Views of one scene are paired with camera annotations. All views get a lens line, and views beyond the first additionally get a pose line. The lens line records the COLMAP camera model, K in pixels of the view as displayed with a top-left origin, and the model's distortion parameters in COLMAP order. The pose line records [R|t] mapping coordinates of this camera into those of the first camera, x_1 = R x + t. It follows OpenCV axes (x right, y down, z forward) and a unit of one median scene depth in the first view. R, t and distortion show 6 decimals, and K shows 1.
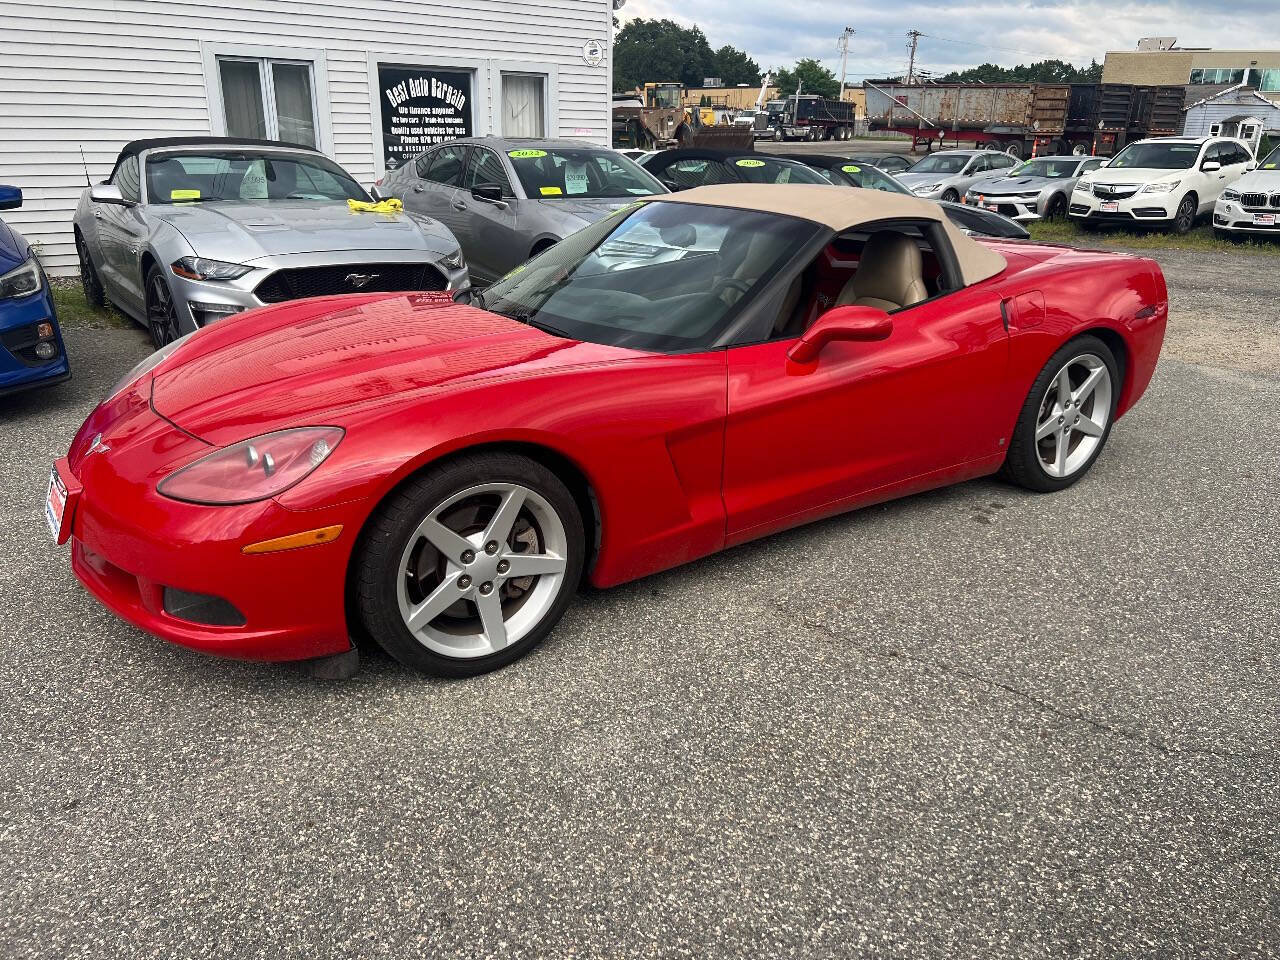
lens RADIAL K [[992.8, 0, 618.7], [0, 992.8, 447.6], [0, 0, 1]] dist [0.041352, -0.042587]
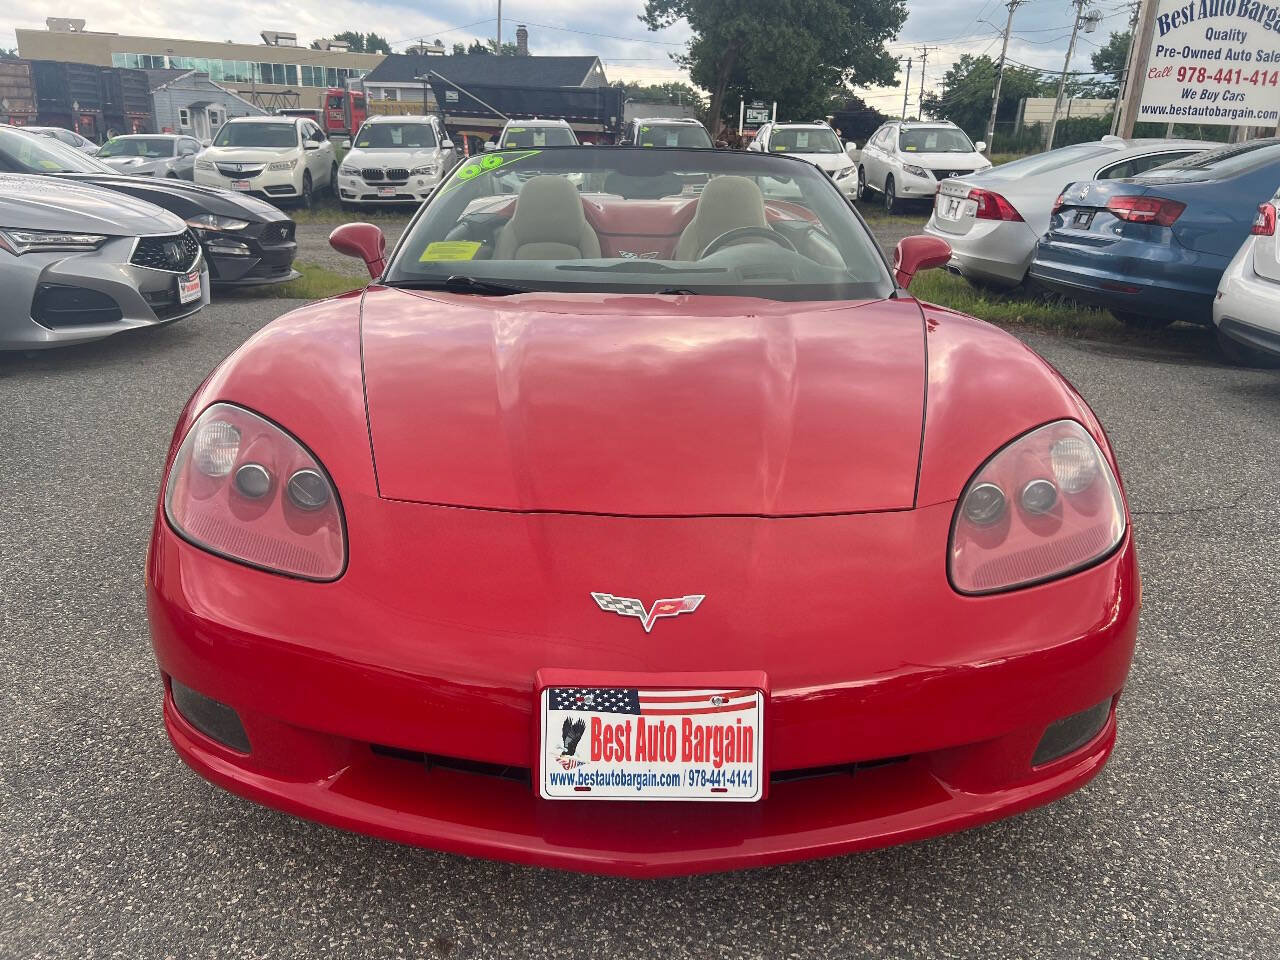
lens RADIAL K [[1002.6, 0, 612.2], [0, 1002.6, 486.5], [0, 0, 1]] dist [0.044161, -0.055831]
pose [[0.550206, -0.267747, 0.790939, -0.279581], [0.234941, 0.958573, 0.161060, -0.044245], [-0.801296, 0.097208, 0.590317, 0.216639]]
